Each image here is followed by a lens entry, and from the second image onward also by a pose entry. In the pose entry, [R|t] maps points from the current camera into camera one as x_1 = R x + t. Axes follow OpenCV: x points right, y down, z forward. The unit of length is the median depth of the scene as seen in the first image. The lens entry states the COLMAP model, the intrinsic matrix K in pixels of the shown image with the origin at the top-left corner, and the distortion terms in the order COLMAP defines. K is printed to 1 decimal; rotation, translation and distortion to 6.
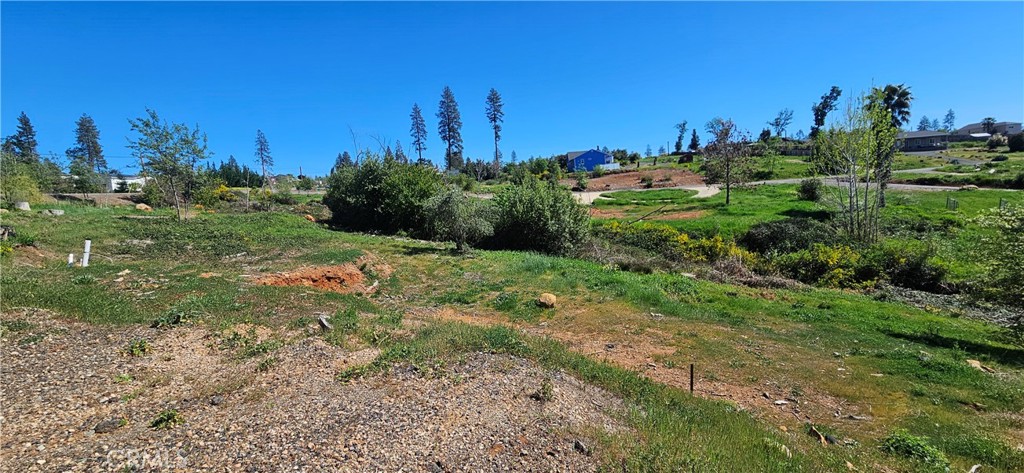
lens RADIAL K [[427.4, 0, 515.3], [0, 427.4, 230.9], [0, 0, 1]] dist [-0.000960, -0.000153]
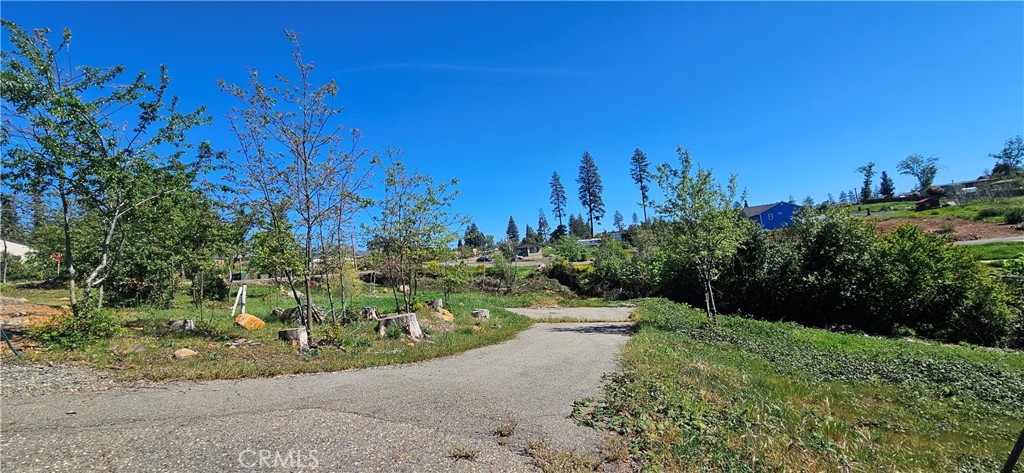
lens RADIAL K [[427.4, 0, 513.6], [0, 427.4, 232.3], [0, 0, 1]] dist [-0.000960, -0.000153]
pose [[0.969115, -0.054552, -0.240498, -0.093449], [0.018427, 0.988519, -0.149969, -0.007531], [0.245918, 0.140905, 0.958994, 0.032232]]
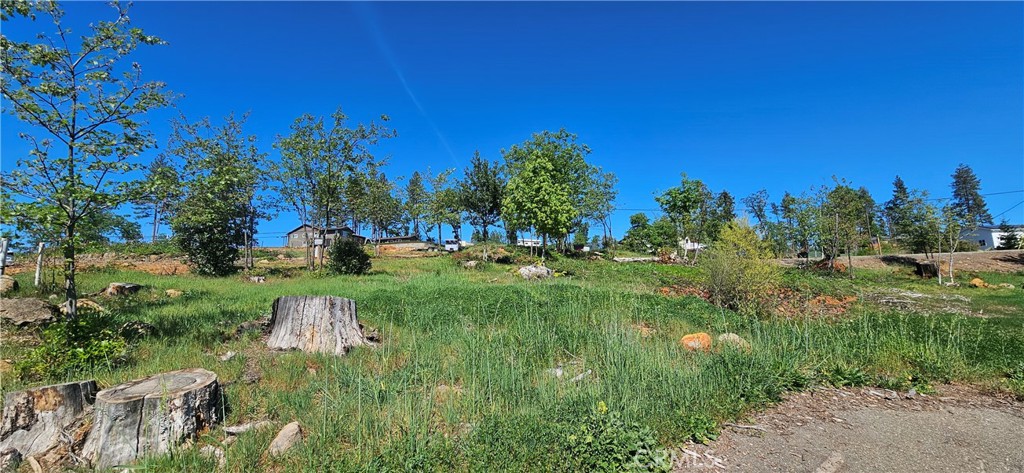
lens RADIAL K [[427.4, 0, 512.5], [0, 427.4, 235.0], [0, 0, 1]] dist [-0.000960, -0.000153]
pose [[-0.040299, -0.084265, -0.995628, -0.106575], [-0.051655, 0.995281, -0.082145, -0.009244], [0.997852, 0.048119, -0.044461, 0.120960]]
